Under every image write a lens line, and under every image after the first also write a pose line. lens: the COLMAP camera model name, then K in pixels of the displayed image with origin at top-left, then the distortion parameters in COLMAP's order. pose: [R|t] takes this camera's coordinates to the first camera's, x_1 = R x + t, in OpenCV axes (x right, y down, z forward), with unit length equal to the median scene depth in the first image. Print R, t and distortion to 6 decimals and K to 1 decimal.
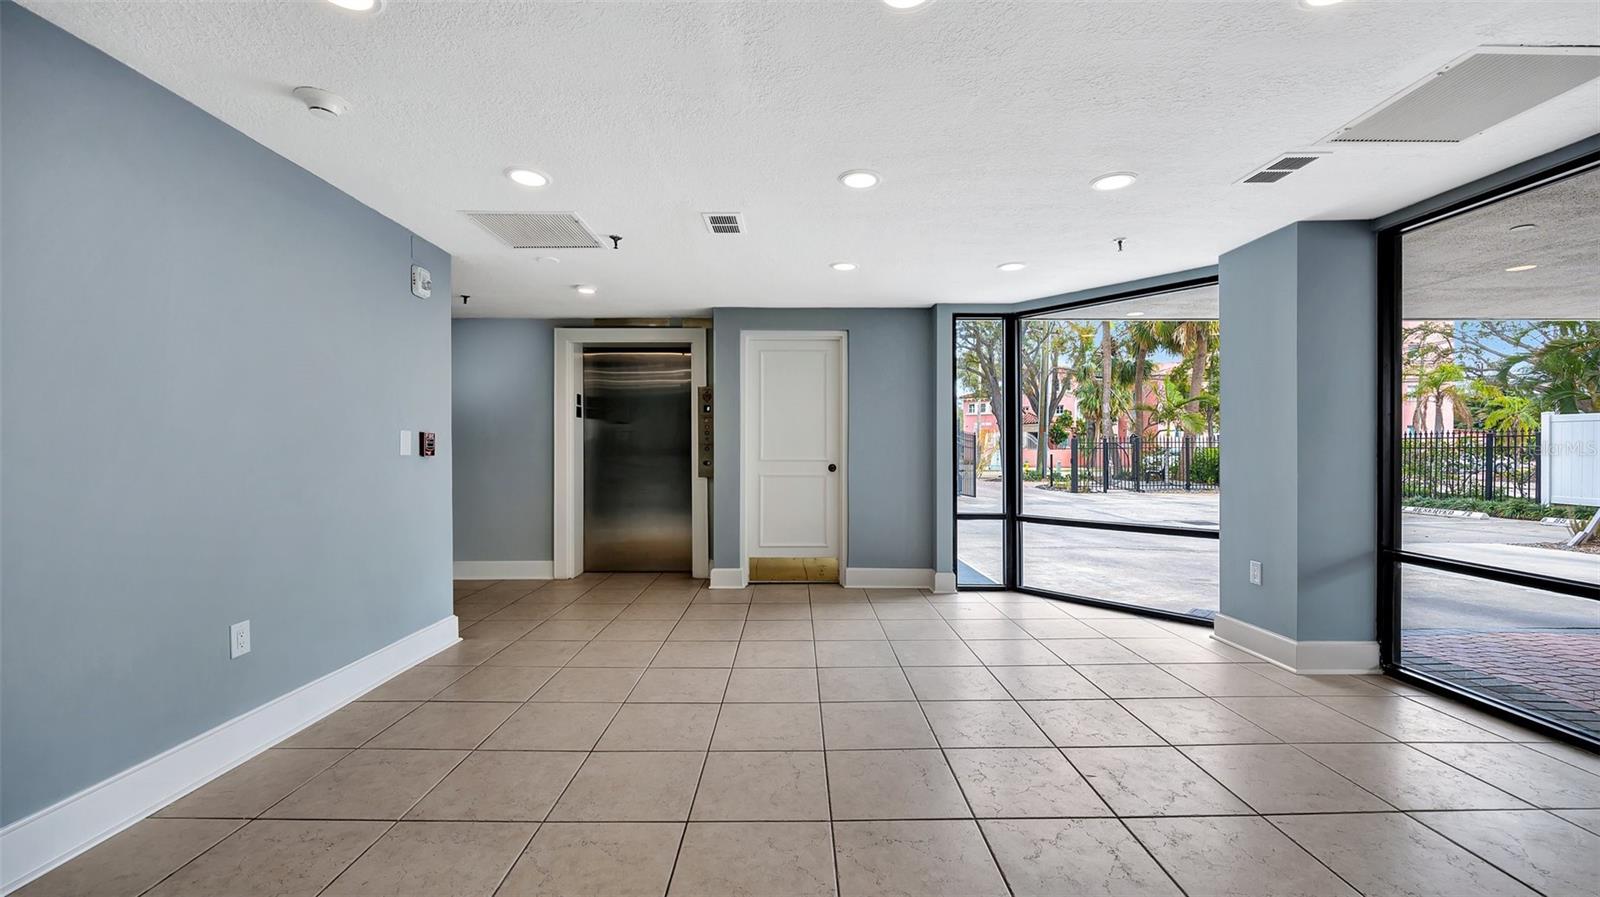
lens RADIAL K [[617.8, 0, 797.0], [0, 617.8, 446.8], [0, 0, 1]] dist [0.000458, 0.000345]
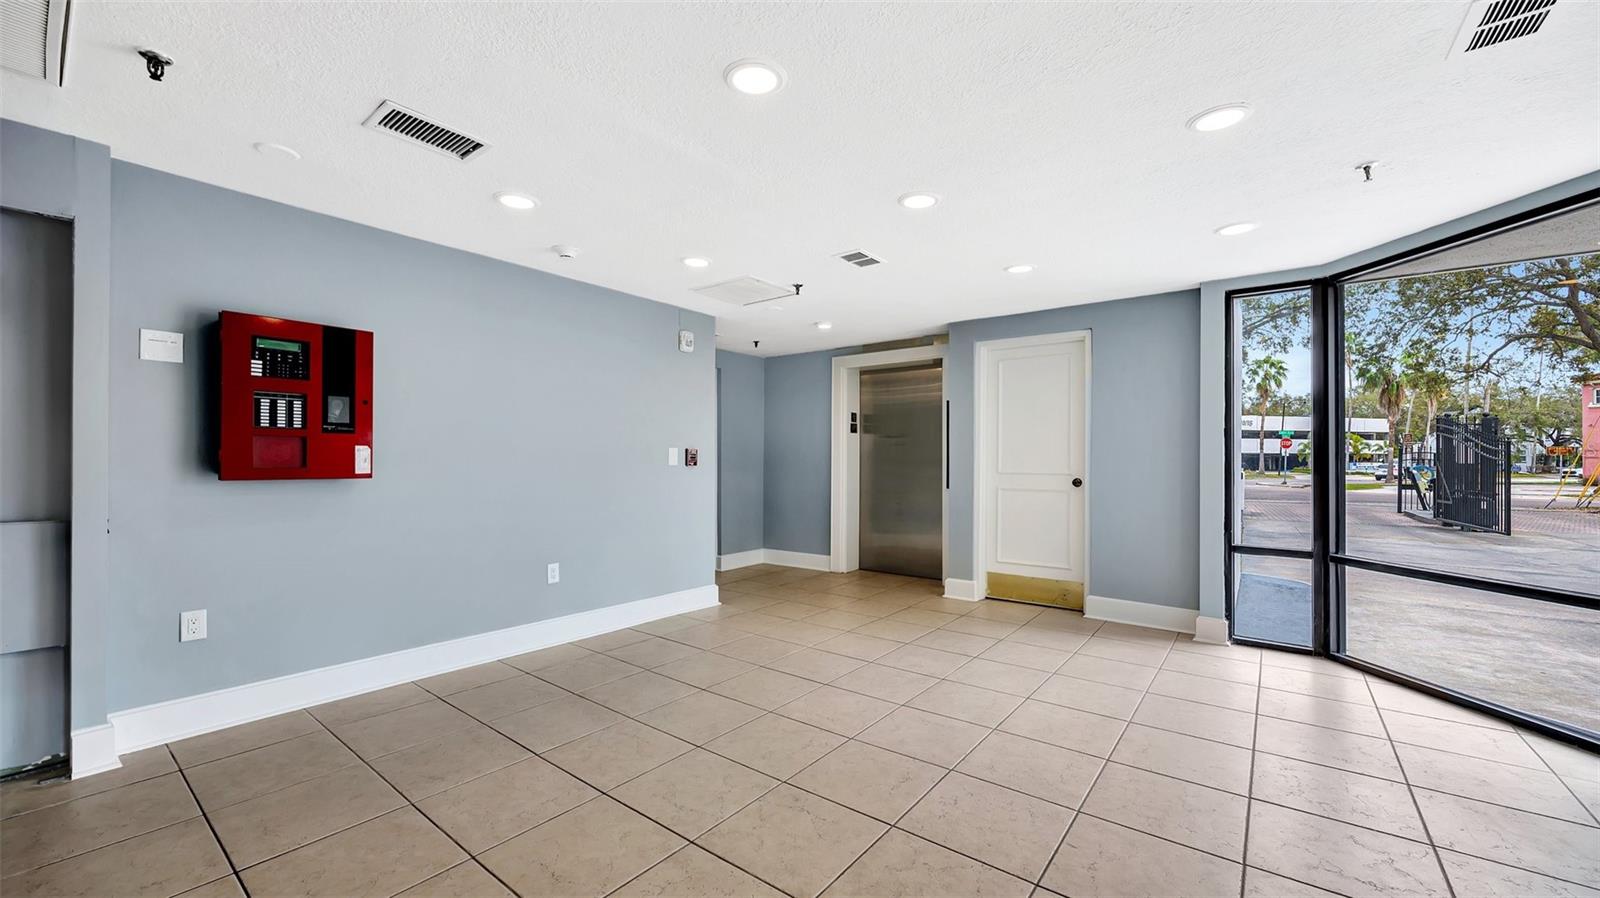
lens RADIAL K [[617.8, 0, 790.9], [0, 617.8, 457.2], [0, 0, 1]] dist [0.000458, 0.000345]
pose [[0.783234, 0.000188, -0.621727, 0.305478], [0.000213, 1.000000, 0.000570, -0.003761], [0.621727, -0.000579, 0.783234, 0.036087]]
